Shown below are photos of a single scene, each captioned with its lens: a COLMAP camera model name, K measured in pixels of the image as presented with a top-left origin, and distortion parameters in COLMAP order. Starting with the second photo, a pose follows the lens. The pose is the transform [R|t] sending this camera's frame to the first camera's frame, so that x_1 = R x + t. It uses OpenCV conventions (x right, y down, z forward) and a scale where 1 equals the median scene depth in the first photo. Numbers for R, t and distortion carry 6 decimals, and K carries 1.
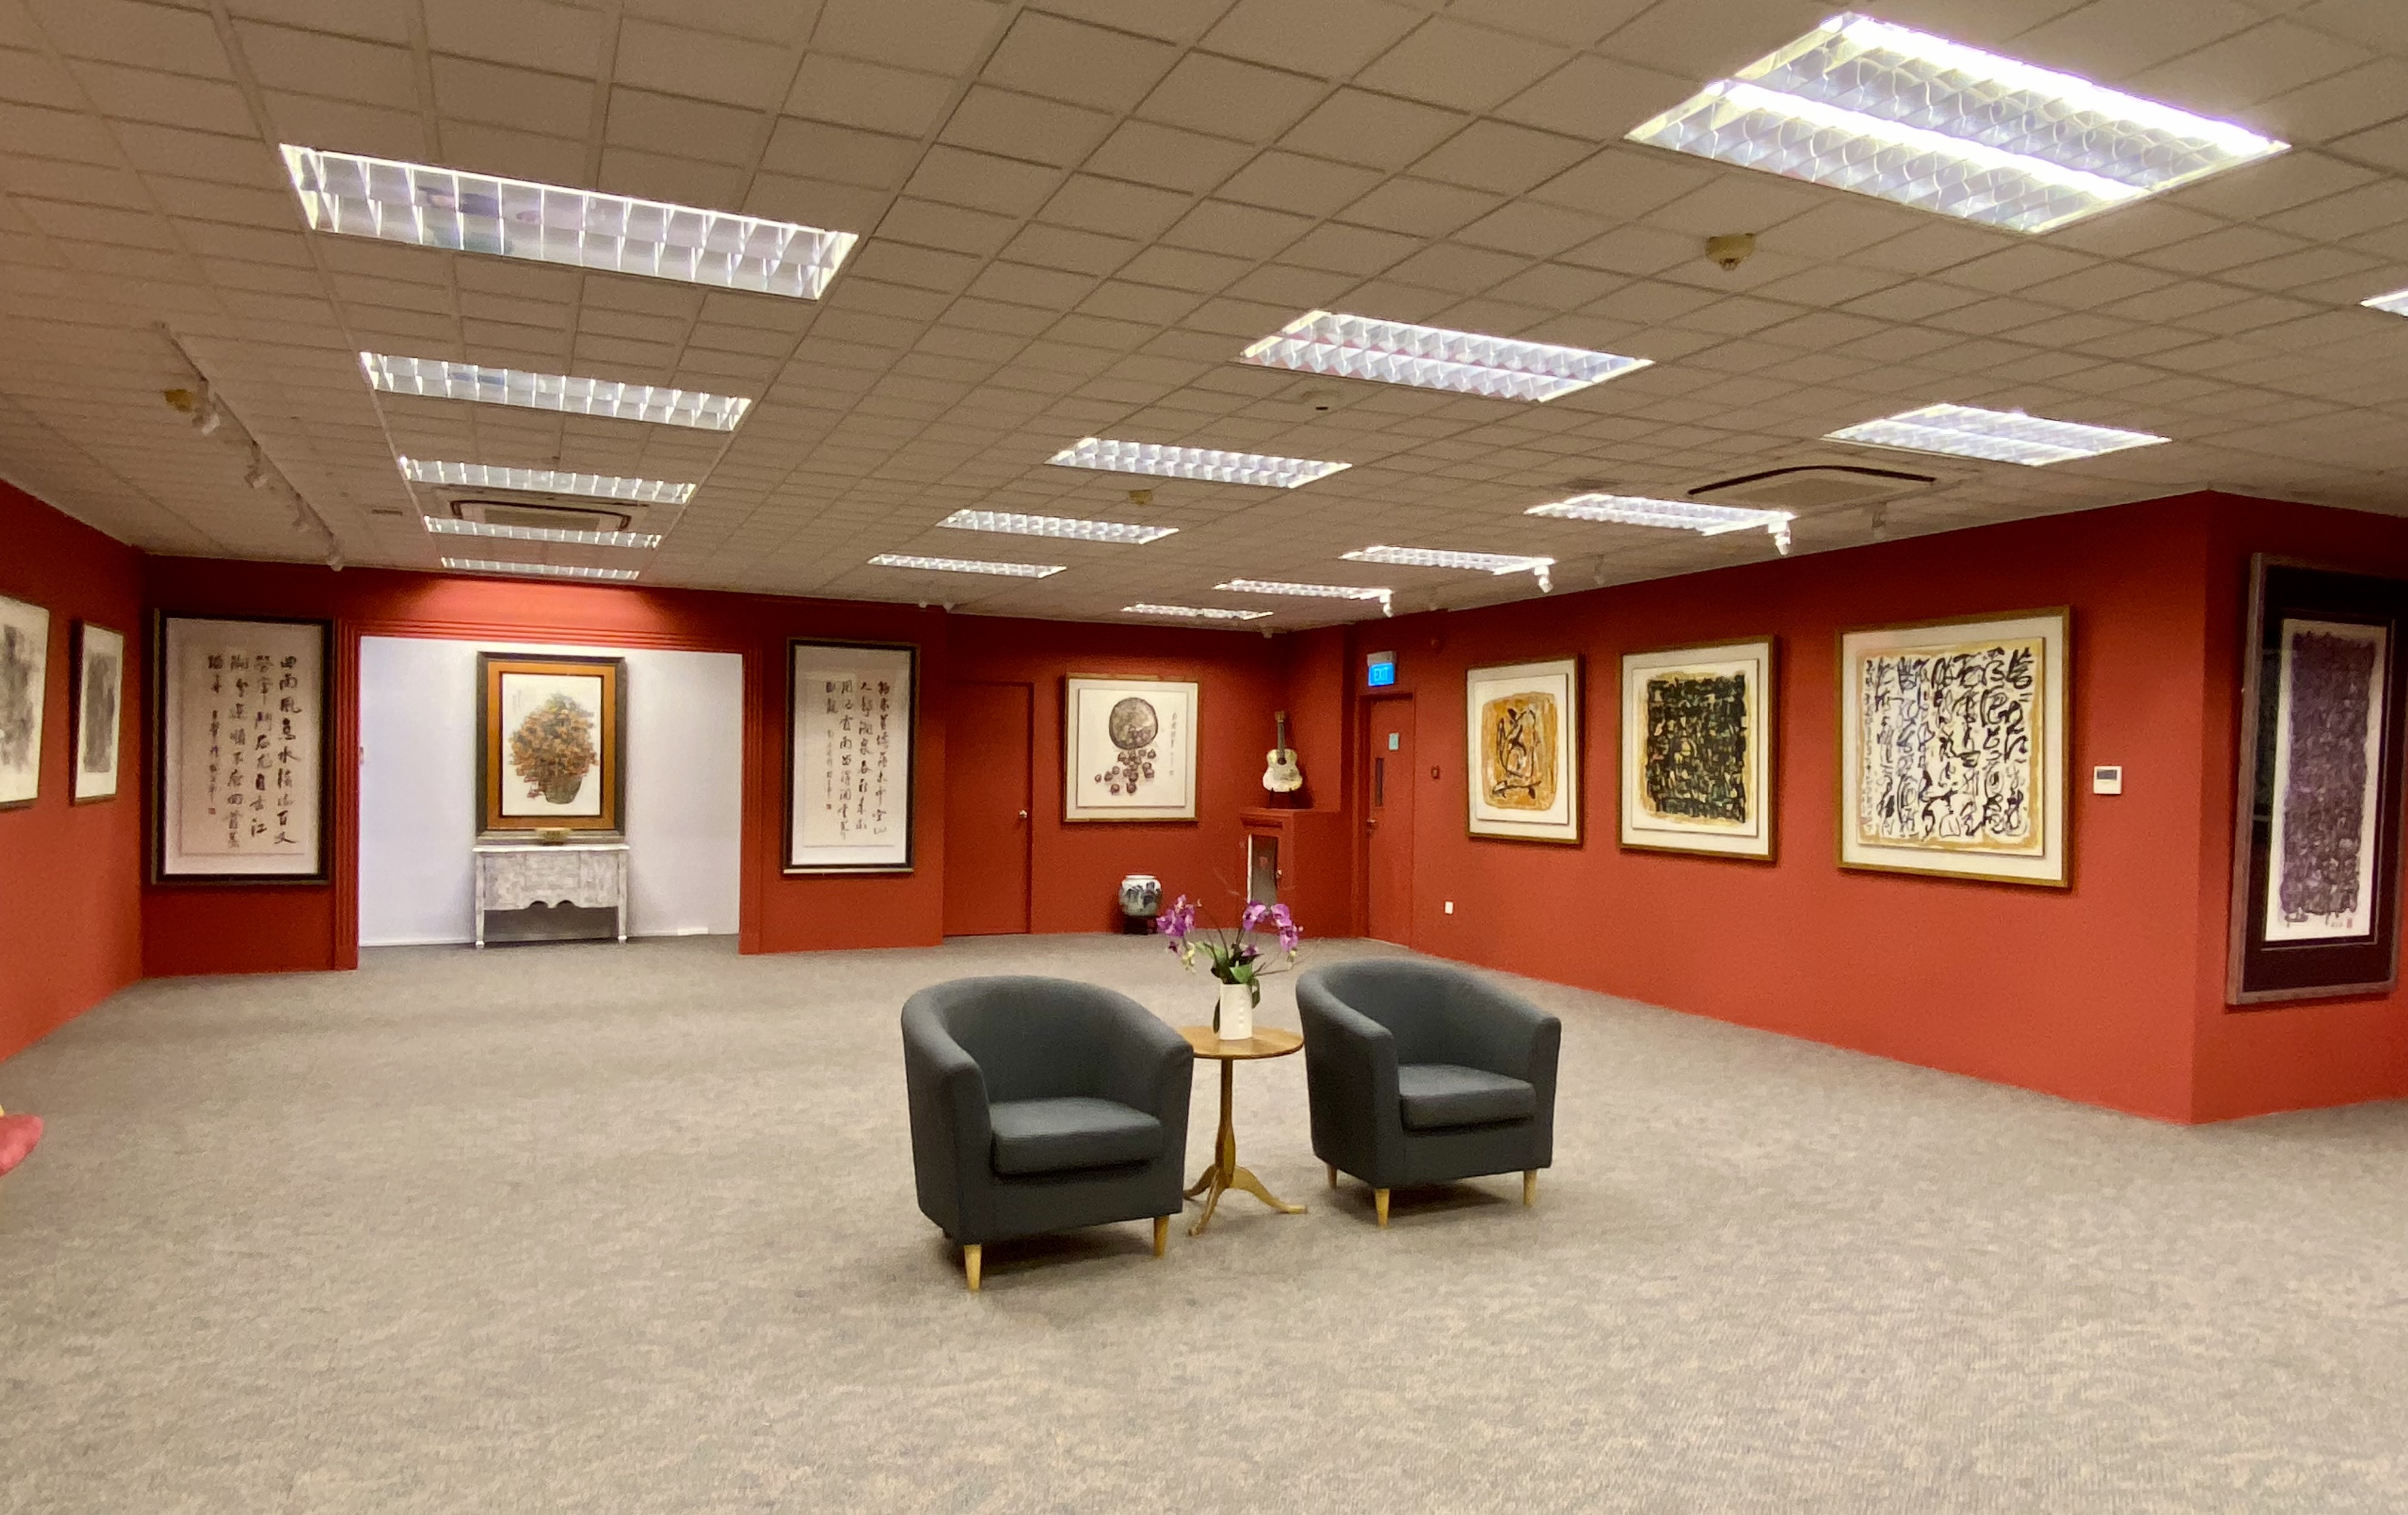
lens RADIAL K [[1652.4, 0, 1208.6], [0, 1652.4, 752.4], [0, 0, 1]] dist [0.052483, -0.012139]
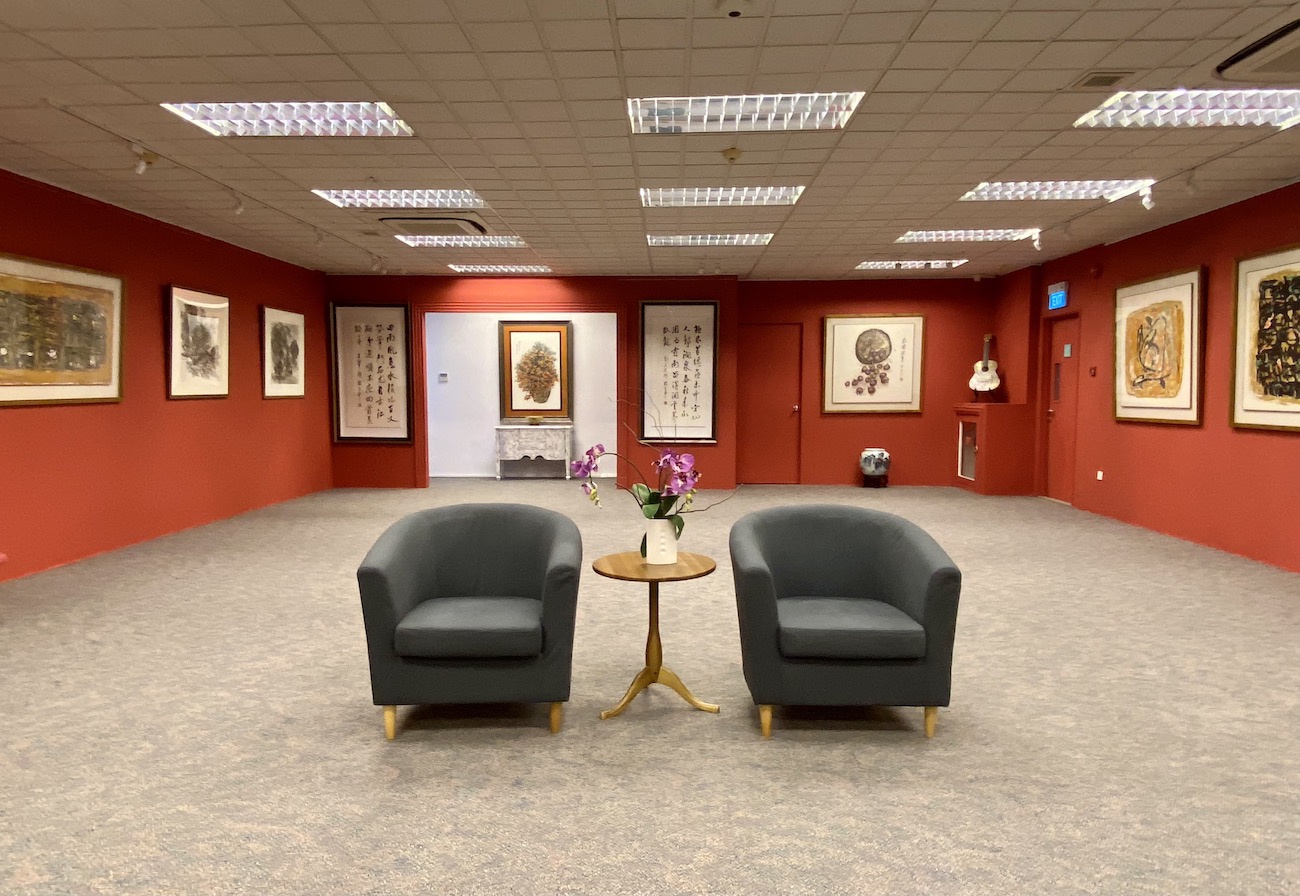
lens RADIAL K [[888.2, 0, 587.2], [0, 888.2, 451.6], [0, 0, 1]] dist [0.046408, -0.051917]
pose [[0.876847, 0.017986, -0.480433, 0.145306], [0.016440, 0.997594, 0.067353, 0.023196], [0.480488, -0.066957, 0.874441, 0.209364]]
